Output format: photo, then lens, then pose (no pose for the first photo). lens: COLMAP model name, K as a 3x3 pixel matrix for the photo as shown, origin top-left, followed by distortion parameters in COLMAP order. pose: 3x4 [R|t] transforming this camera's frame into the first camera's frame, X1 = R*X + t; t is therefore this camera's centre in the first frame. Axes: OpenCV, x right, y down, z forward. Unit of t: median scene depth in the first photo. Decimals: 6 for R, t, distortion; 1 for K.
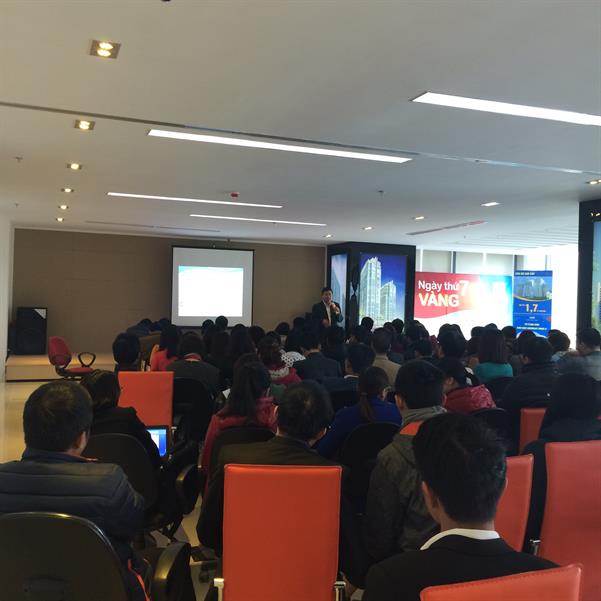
lens RADIAL K [[673.2, 0, 300.5], [0, 673.2, 300.5], [0, 0, 1]] dist [0.035473, 0.011078]
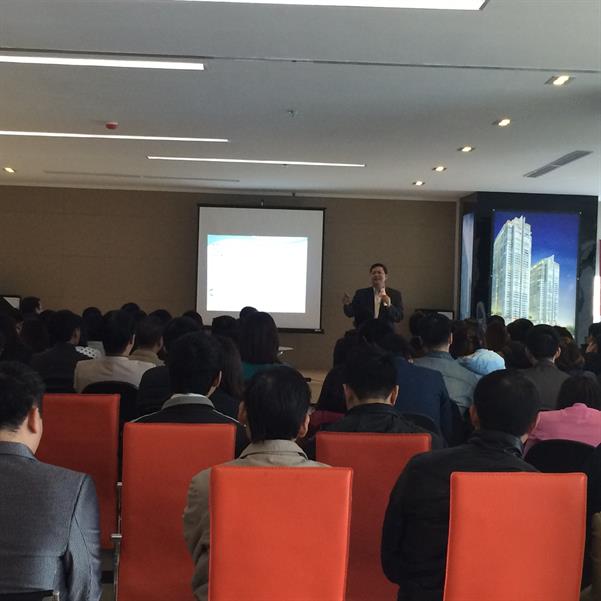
lens RADIAL K [[1140.4, 0, 300.5], [0, 1140.4, 300.5], [0, 0, 1]] dist [0.034636, -0.019427]
pose [[0.941981, 0.007635, -0.335579, 0.267249], [-0.008067, 0.999967, 0.000106, 0.011838], [0.335568, 0.002607, 0.942012, -0.022576]]
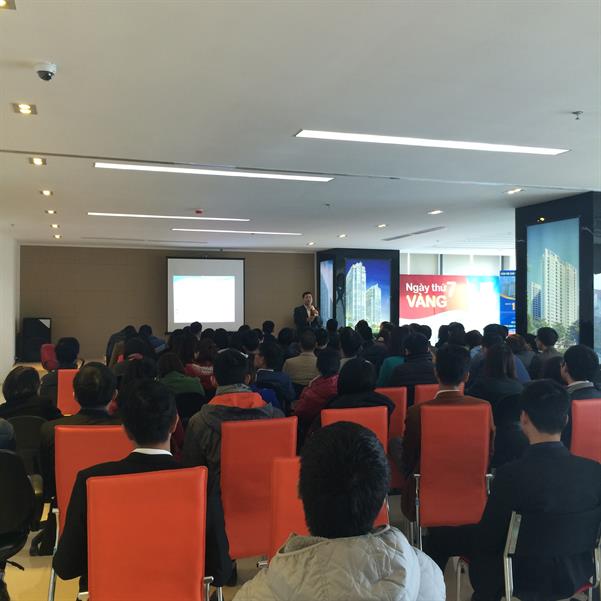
lens RADIAL K [[673.2, 0, 300.5], [0, 673.2, 300.5], [0, 0, 1]] dist [0.035473, 0.011078]
pose [[0.998640, -0.026222, -0.045051, 0.064107], [0.025912, 0.999636, -0.007463, 0.000977], [0.045230, 0.006285, 0.998957, -0.053558]]
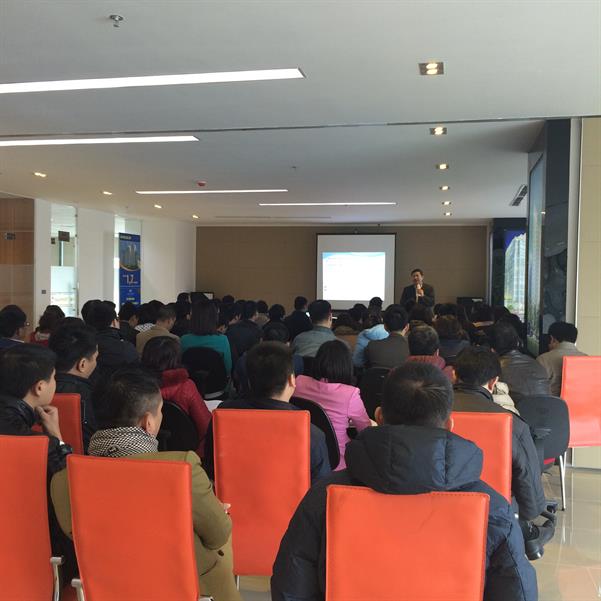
lens RADIAL K [[673.2, 0, 300.5], [0, 673.2, 300.5], [0, 0, 1]] dist [0.035473, 0.011078]
pose [[0.829754, 0.000202, -0.558130, 0.362171], [0.006081, 0.999937, 0.009402, 0.013378], [0.558096, -0.011196, 0.829701, 0.096090]]
